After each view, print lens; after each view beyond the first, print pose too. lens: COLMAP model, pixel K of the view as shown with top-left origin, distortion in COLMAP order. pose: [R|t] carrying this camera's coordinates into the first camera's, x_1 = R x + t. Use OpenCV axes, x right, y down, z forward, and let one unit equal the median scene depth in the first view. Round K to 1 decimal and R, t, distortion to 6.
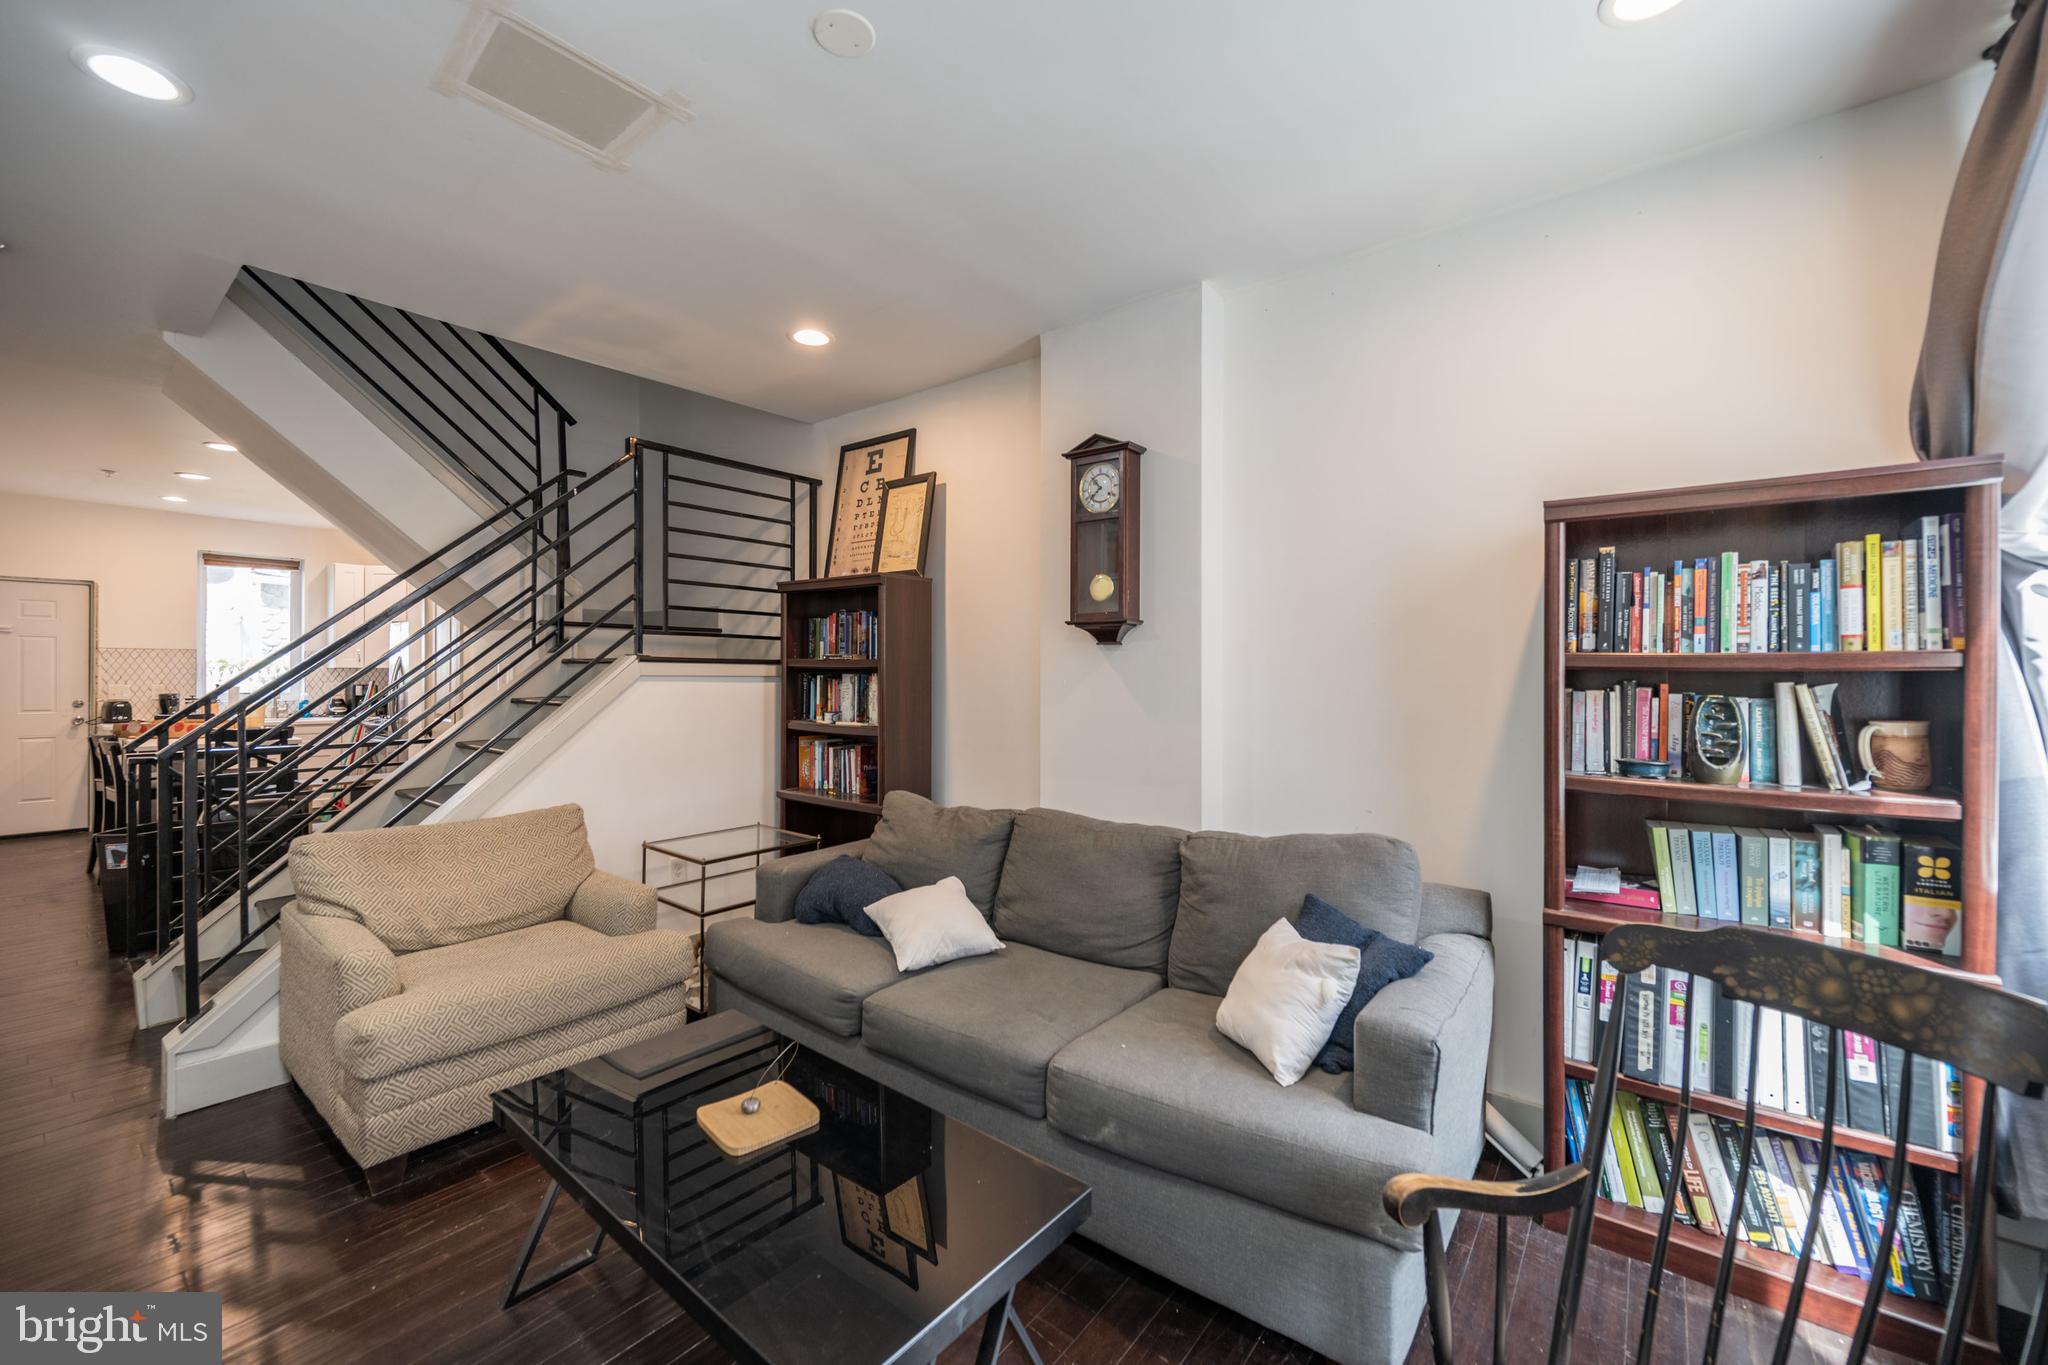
lens RADIAL K [[823.5, 0, 1018.7], [0, 823.5, 675.3], [0, 0, 1]] dist [-0.002384, -0.000319]
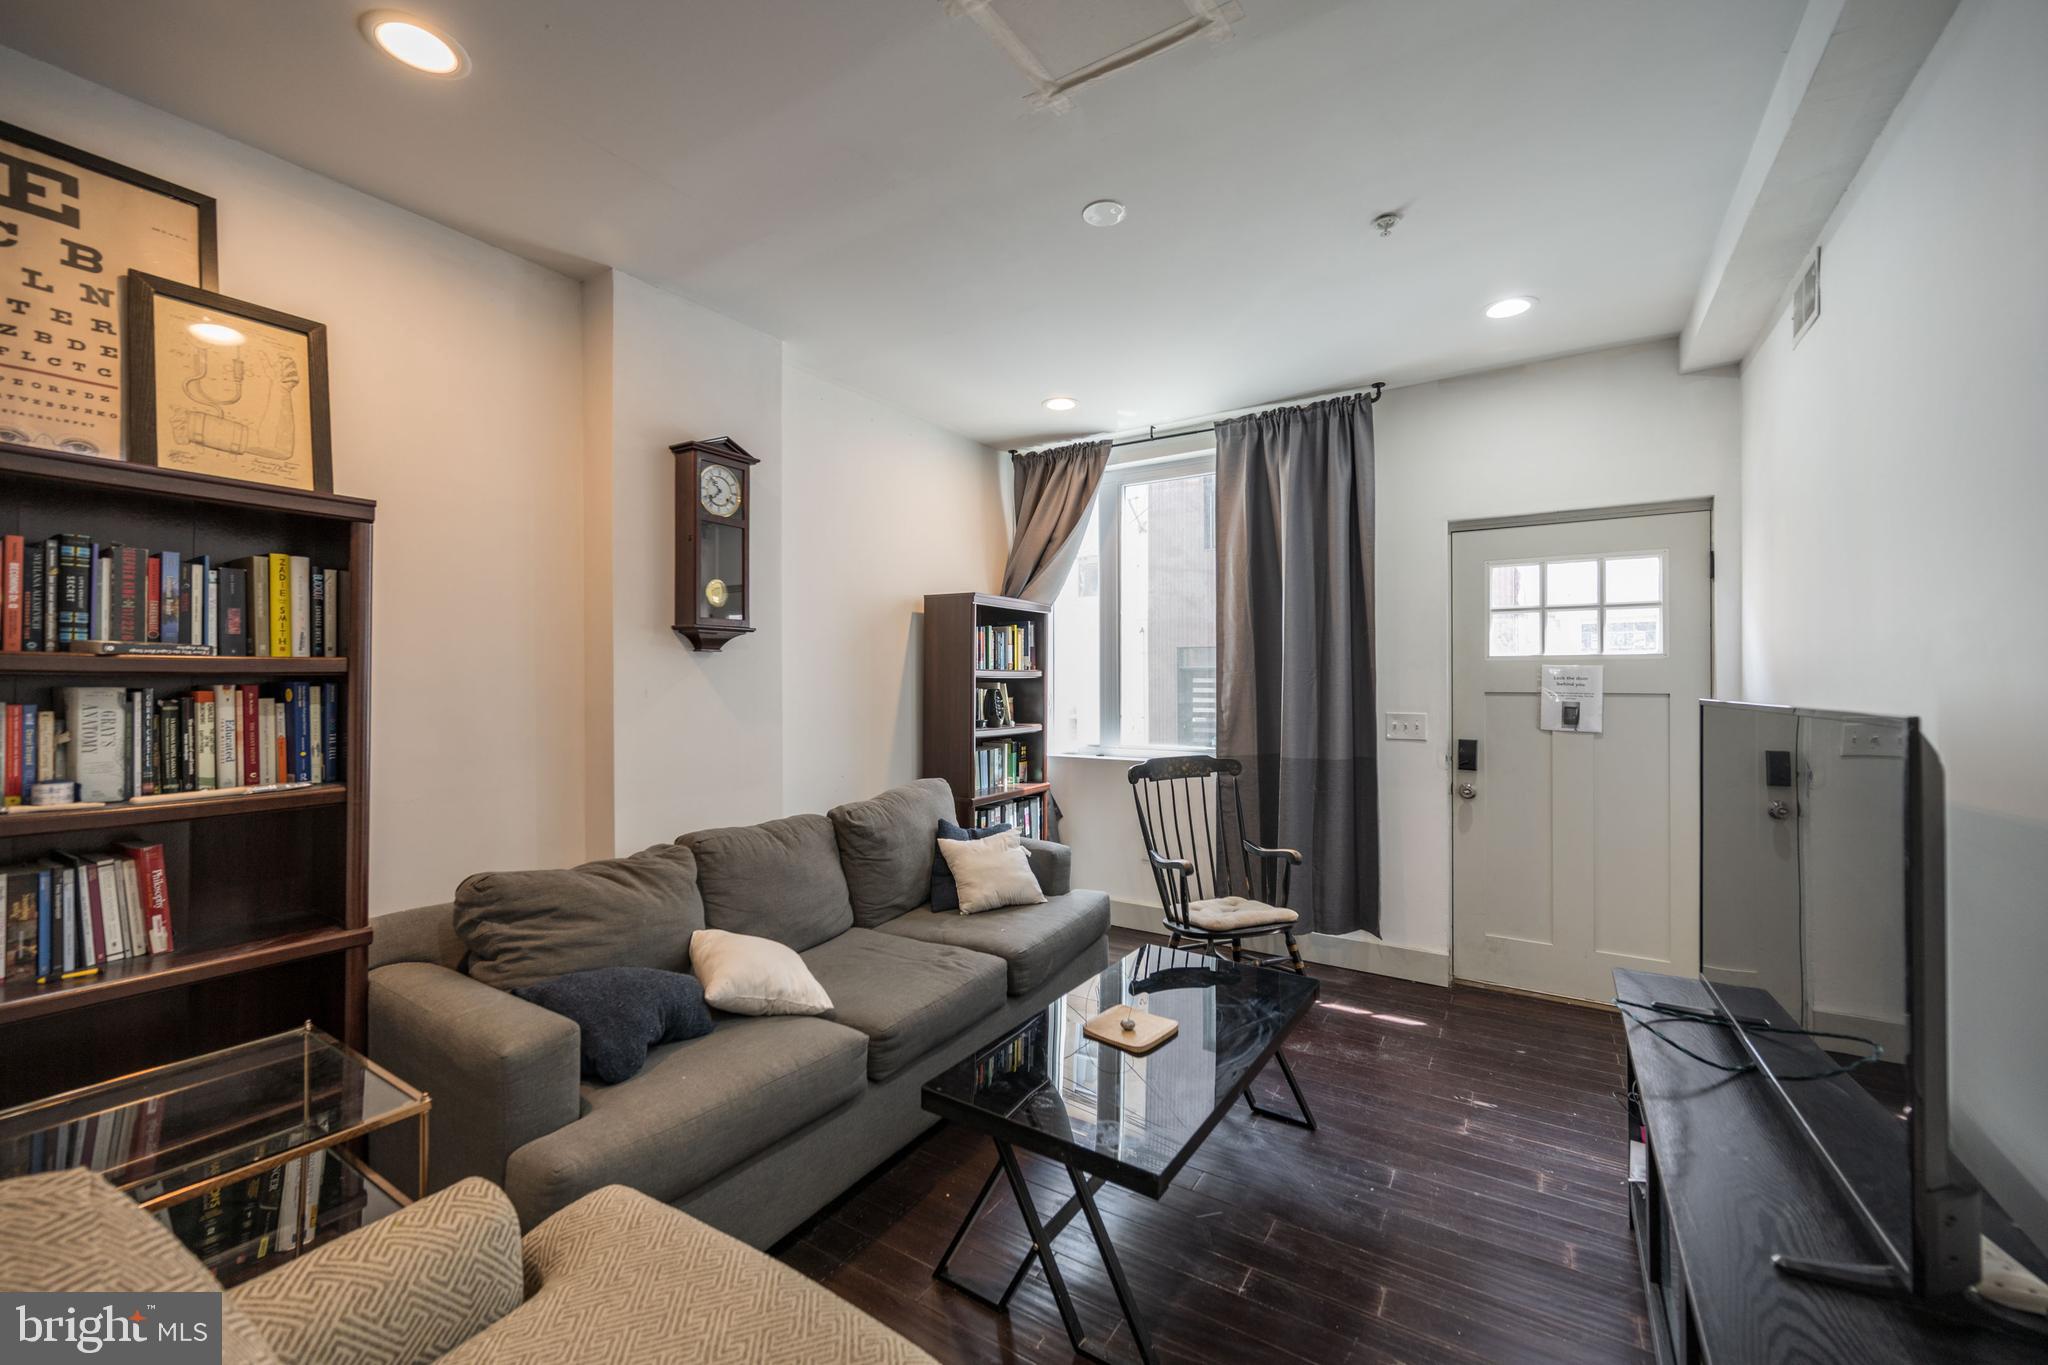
lens RADIAL K [[827.0, 0, 1024.1], [0, 827.0, 677.8], [0, 0, 1]] dist [-0.001342, 0.000134]
pose [[-0.110801, -0.004026, 0.993835, -0.907154], [0.004110, 0.999981, 0.004509, -0.009506], [-0.993834, 0.004584, -0.110782, 0.747501]]
